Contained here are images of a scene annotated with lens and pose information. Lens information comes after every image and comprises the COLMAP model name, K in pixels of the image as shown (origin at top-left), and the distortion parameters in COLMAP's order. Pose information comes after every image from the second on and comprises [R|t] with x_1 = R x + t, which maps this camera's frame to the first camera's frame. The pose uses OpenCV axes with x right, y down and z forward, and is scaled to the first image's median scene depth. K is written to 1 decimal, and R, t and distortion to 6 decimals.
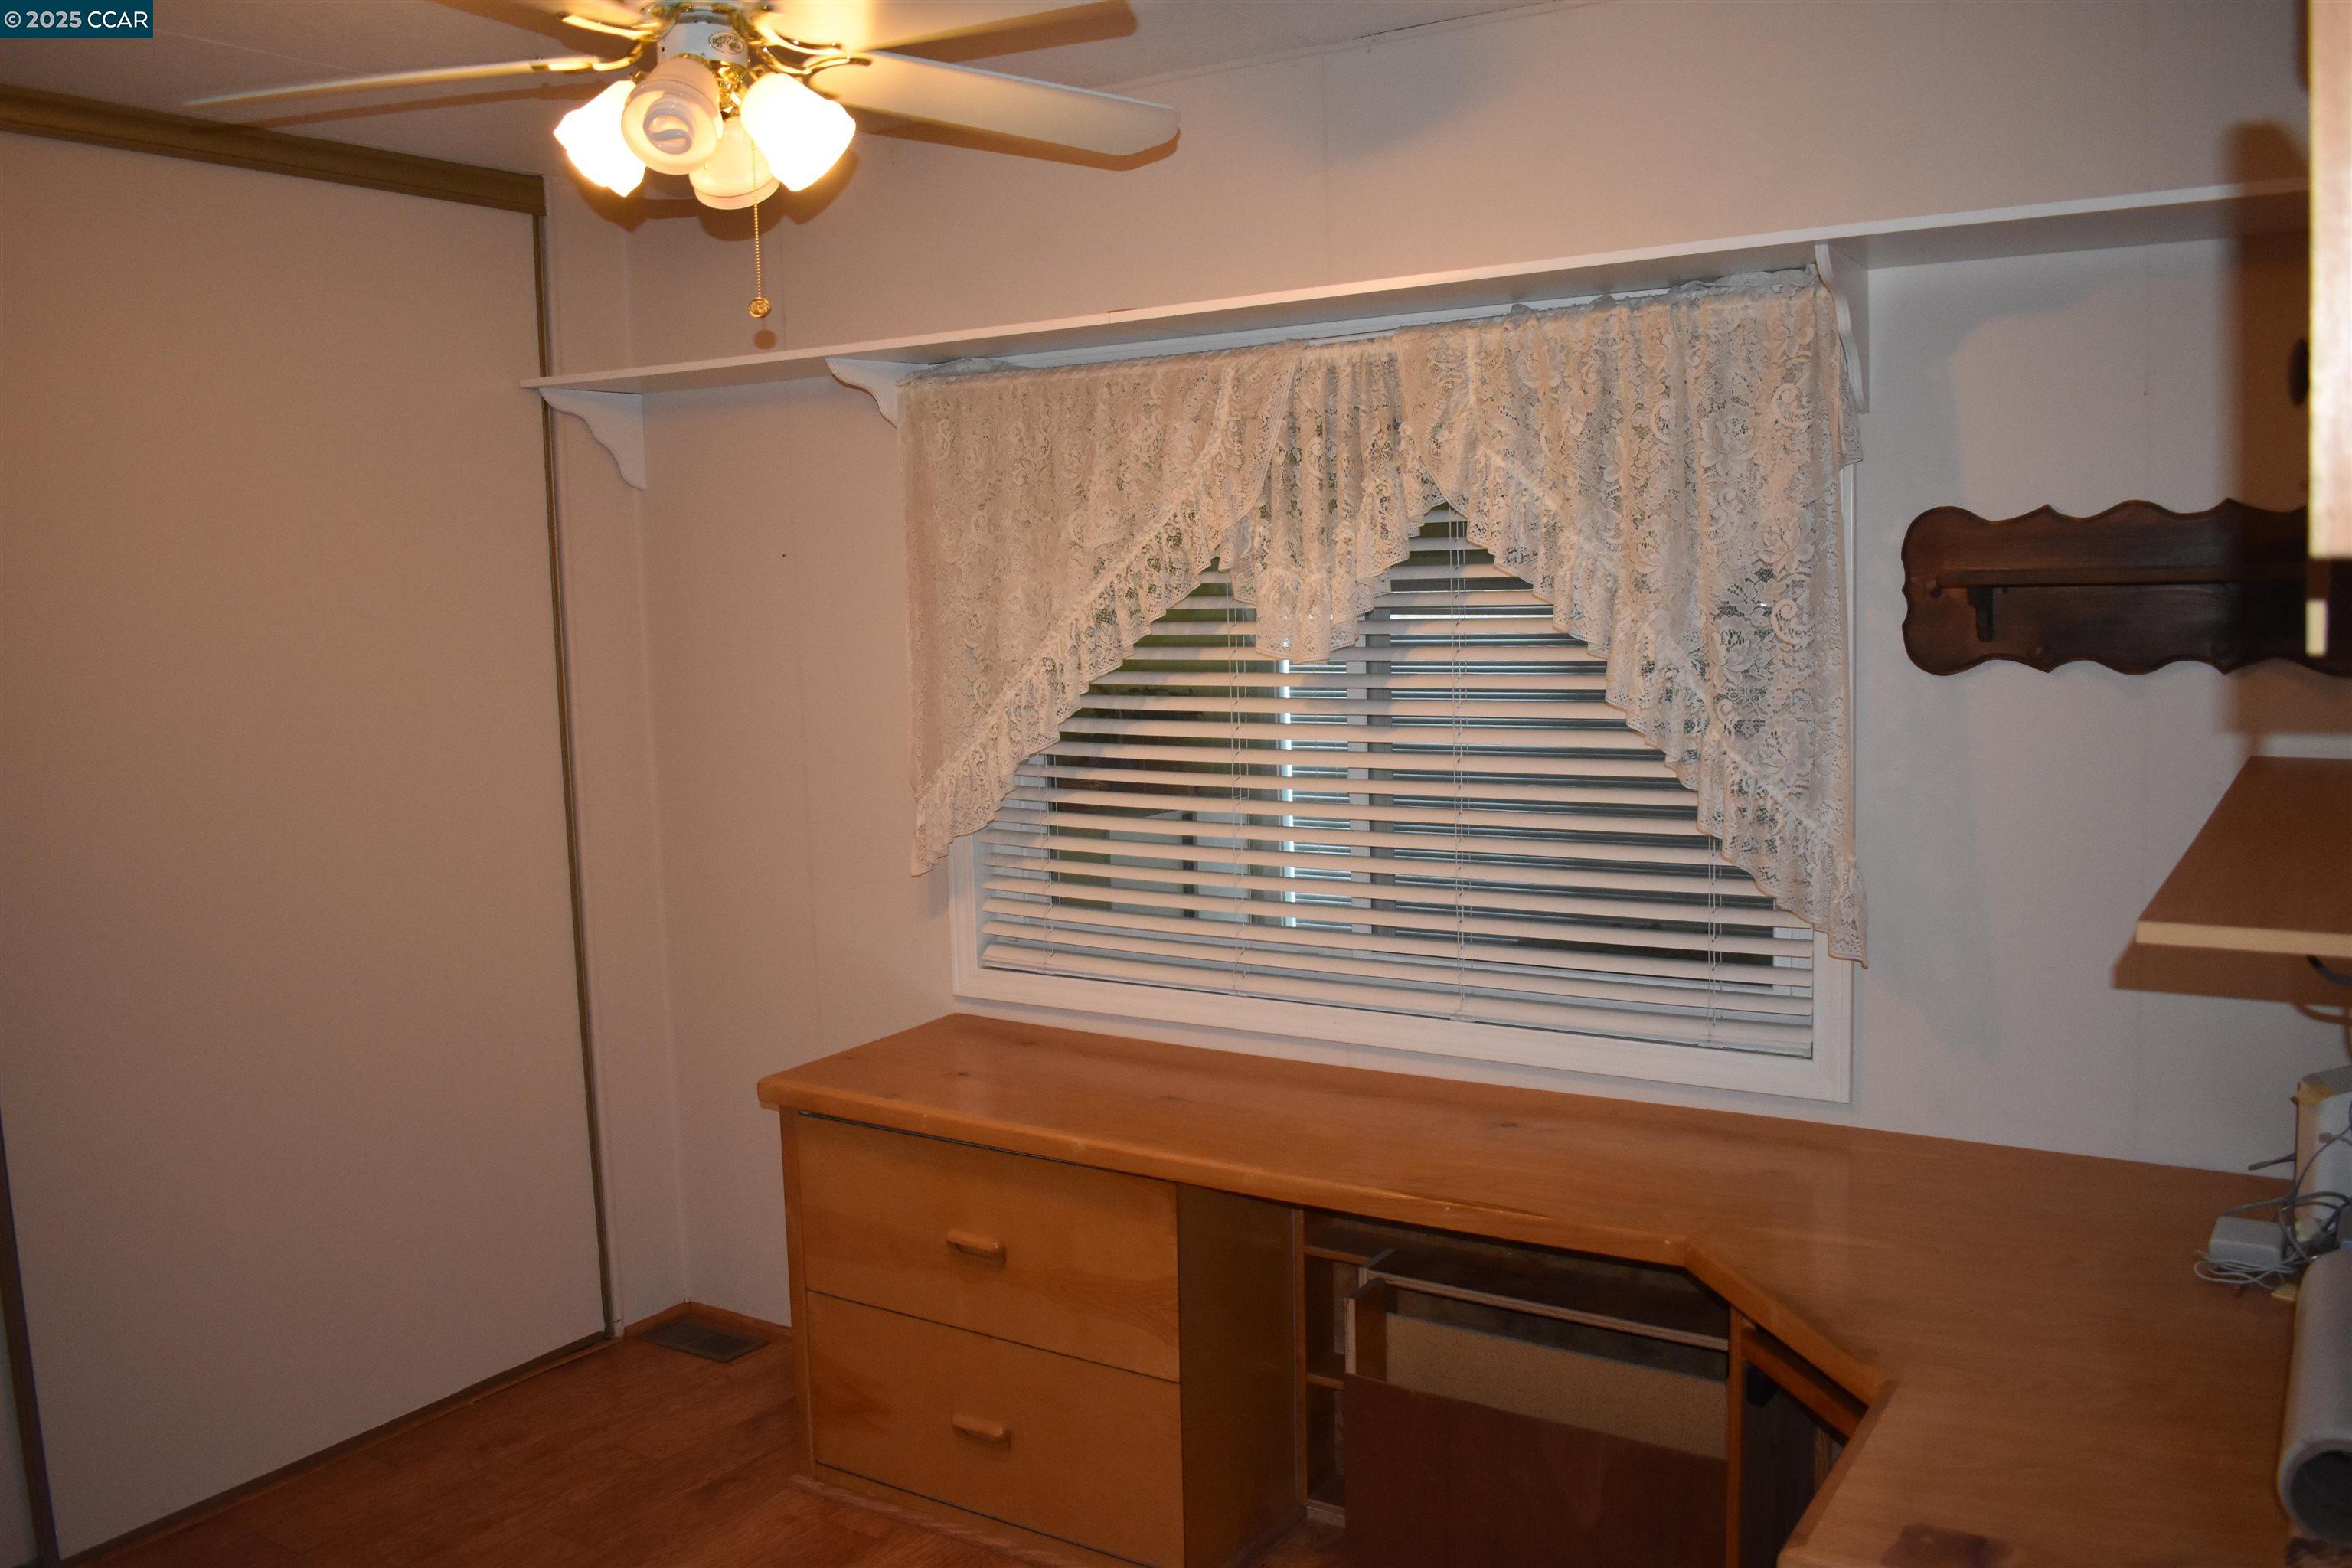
lens RADIAL K [[1909.7, 0, 1180.6], [0, 1909.7, 782.9], [0, 0, 1]] dist [-0.090748, 0.012506]
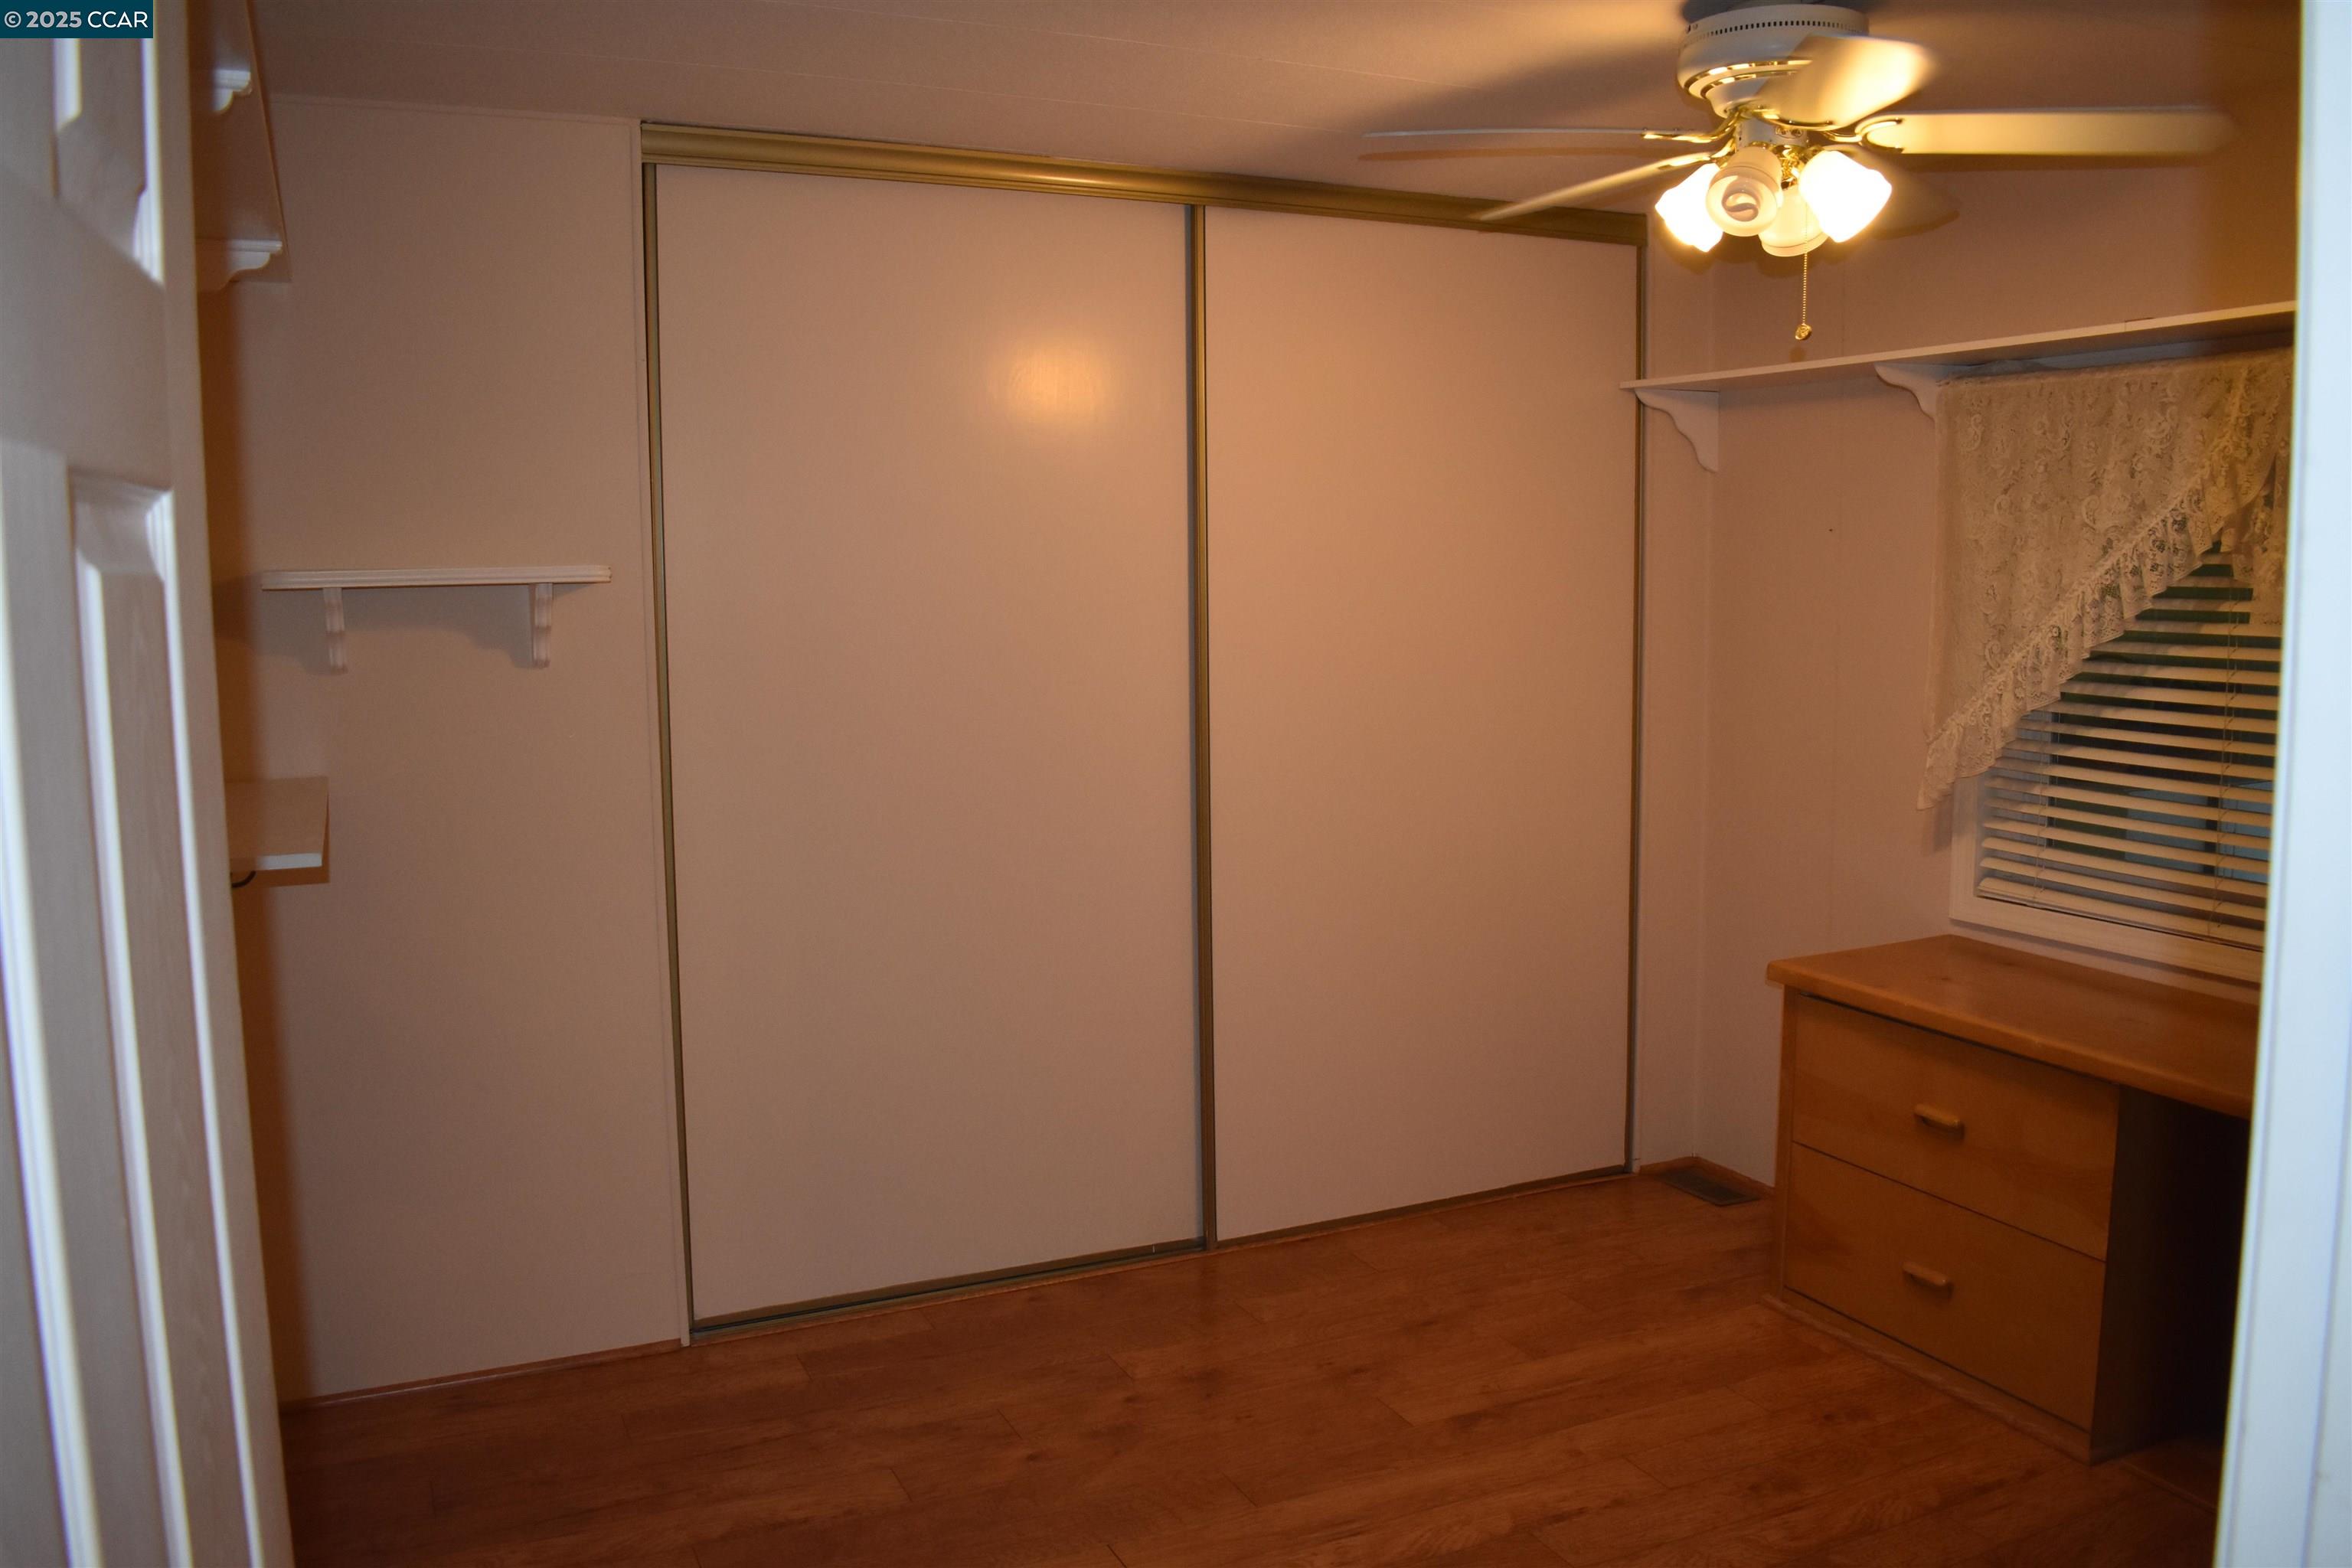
lens RADIAL K [[1909.7, 0, 1177.5], [0, 1909.7, 784.6], [0, 0, 1]] dist [-0.090748, 0.012506]
pose [[0.849845, 0.079360, -0.521024, 0.076075], [-0.071835, 0.996814, 0.034659, 0.028212], [0.522115, 0.007973, 0.852838, -0.225656]]
